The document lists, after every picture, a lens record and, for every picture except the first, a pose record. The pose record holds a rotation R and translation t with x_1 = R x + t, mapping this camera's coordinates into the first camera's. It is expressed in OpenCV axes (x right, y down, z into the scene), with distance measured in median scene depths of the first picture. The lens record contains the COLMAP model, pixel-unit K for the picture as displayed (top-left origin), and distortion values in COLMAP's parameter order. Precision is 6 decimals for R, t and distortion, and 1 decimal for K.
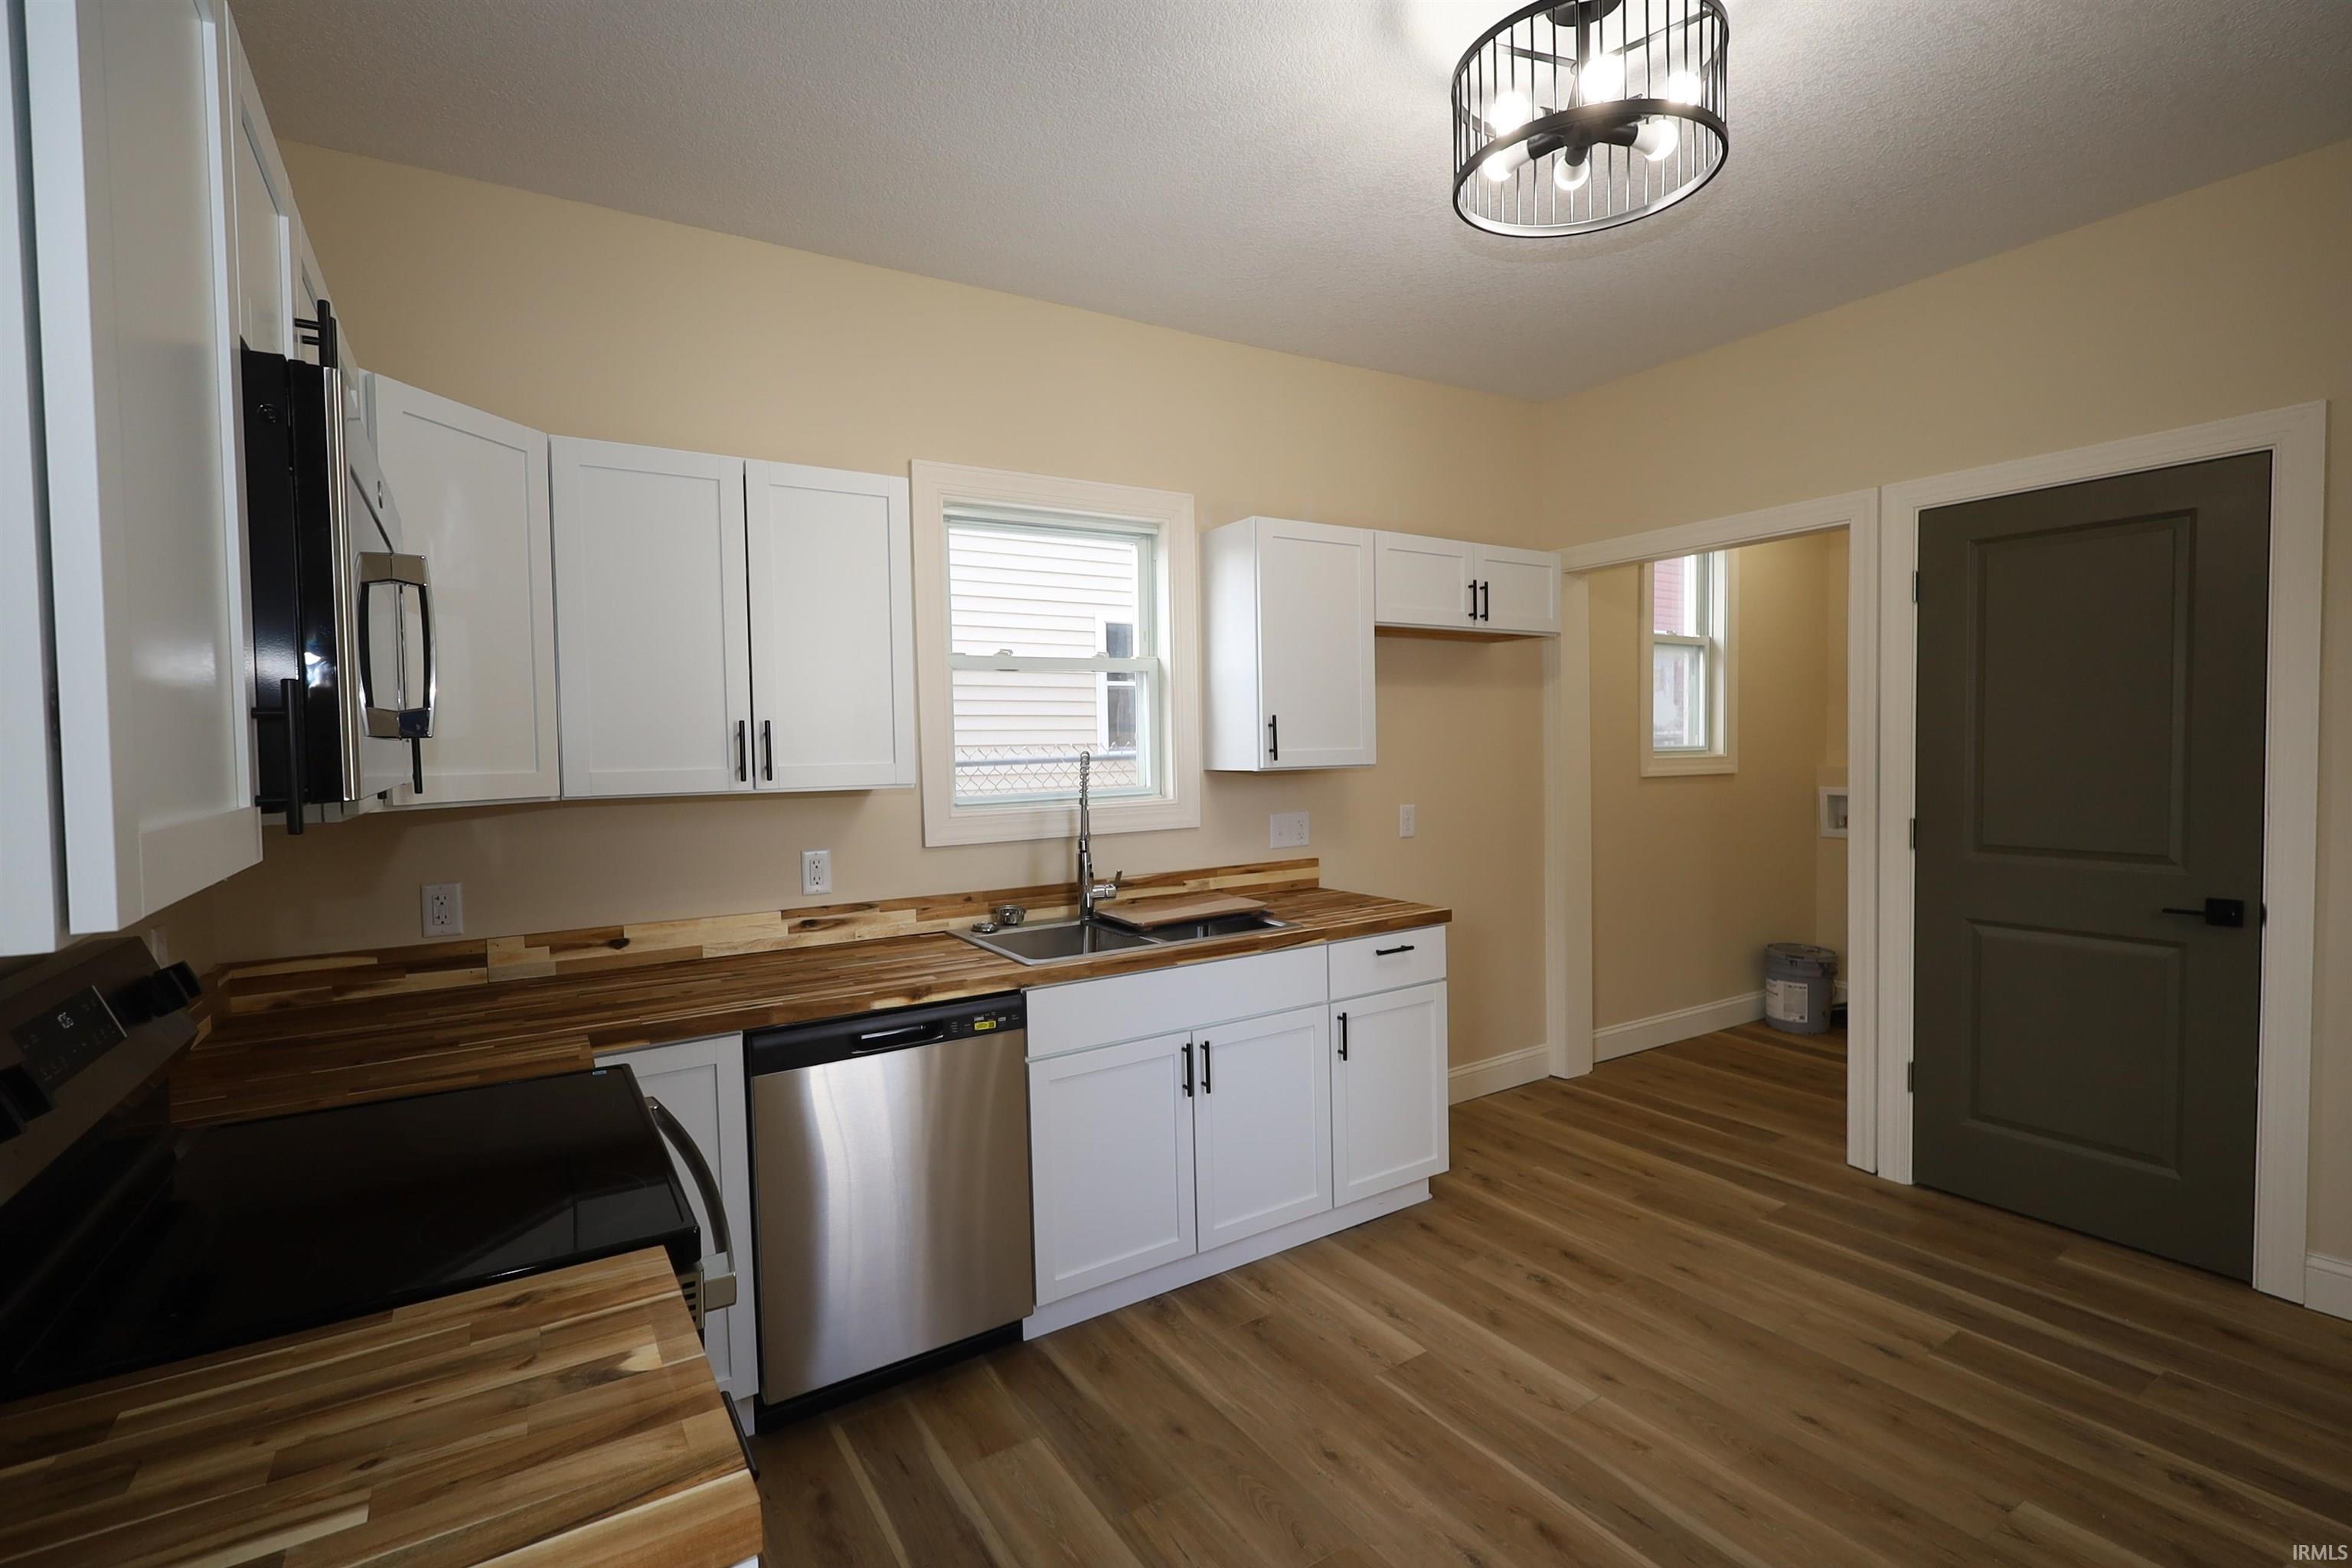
lens RADIAL K [[1089.4, 0, 1180.4], [0, 1089.4, 782.8], [0, 0, 1]] dist [-0.004902, 0.000252]
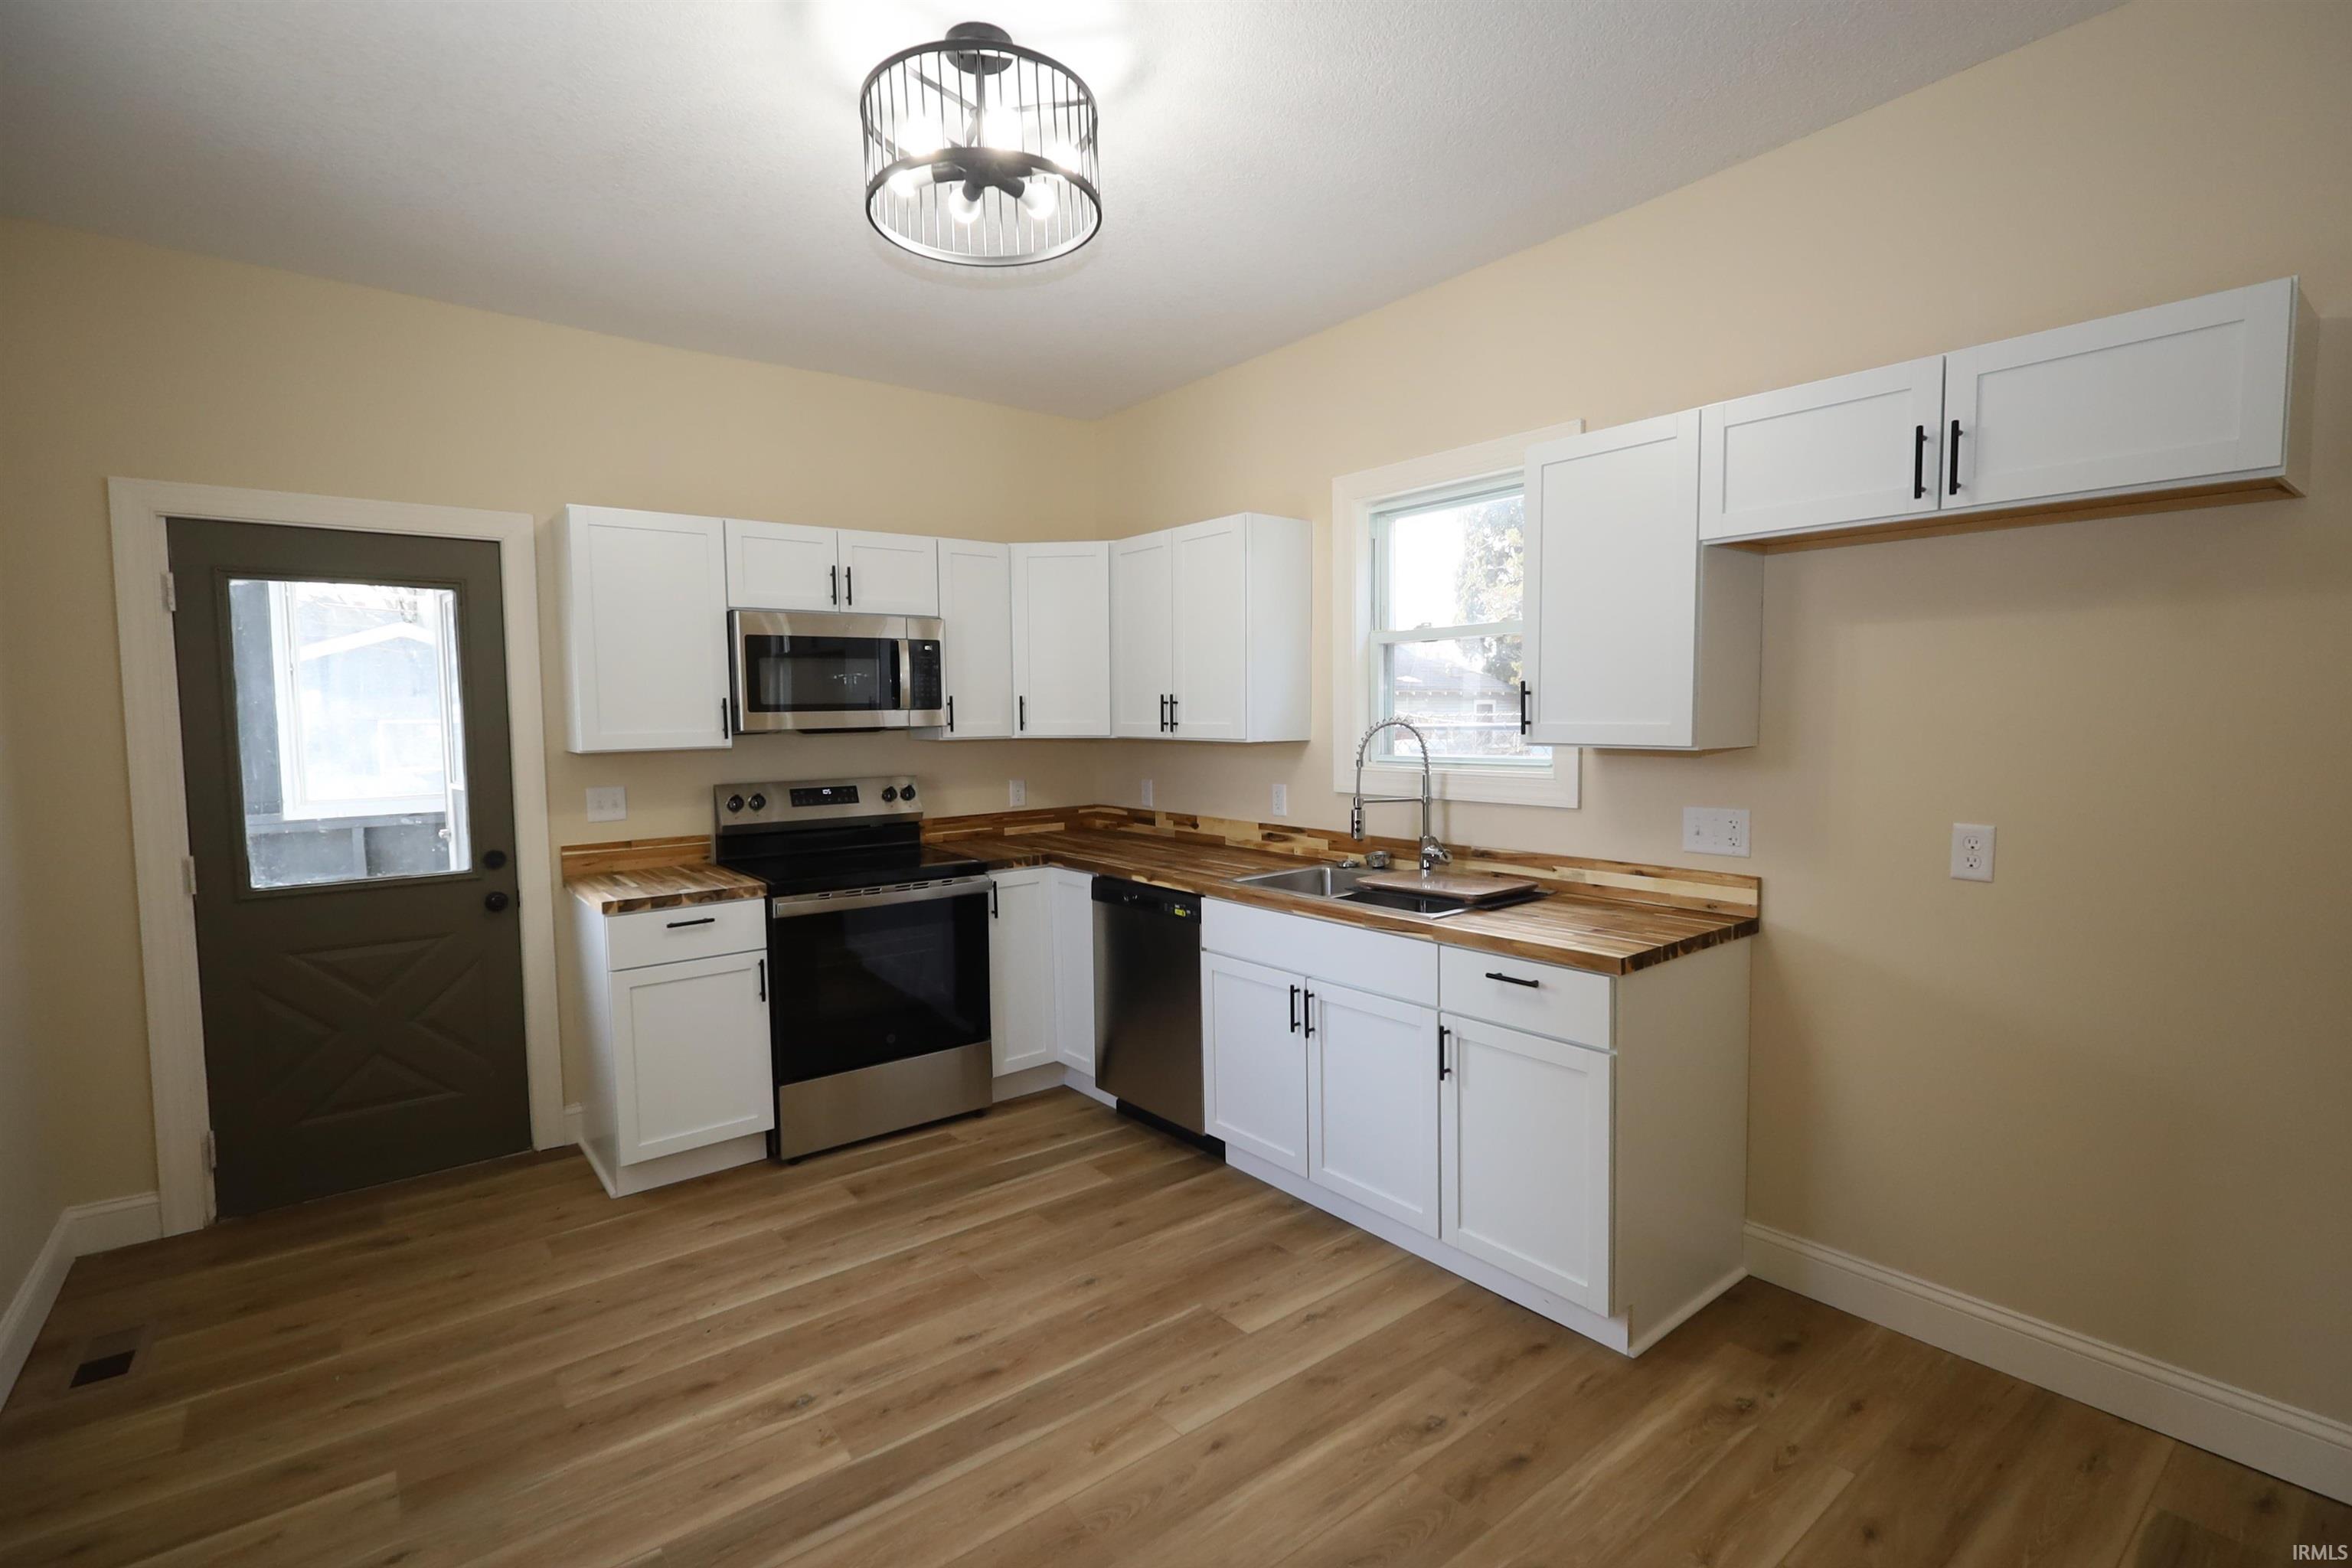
lens RADIAL K [[1089.4, 0, 1180.4], [0, 1089.4, 782.8], [0, 0, 1]] dist [-0.004902, 0.000252]
pose [[0.092170, 0.085888, -0.992032, 1.098885], [-0.028088, 0.996101, 0.083630, -0.056265], [0.995347, 0.020156, 0.094223, 0.788825]]
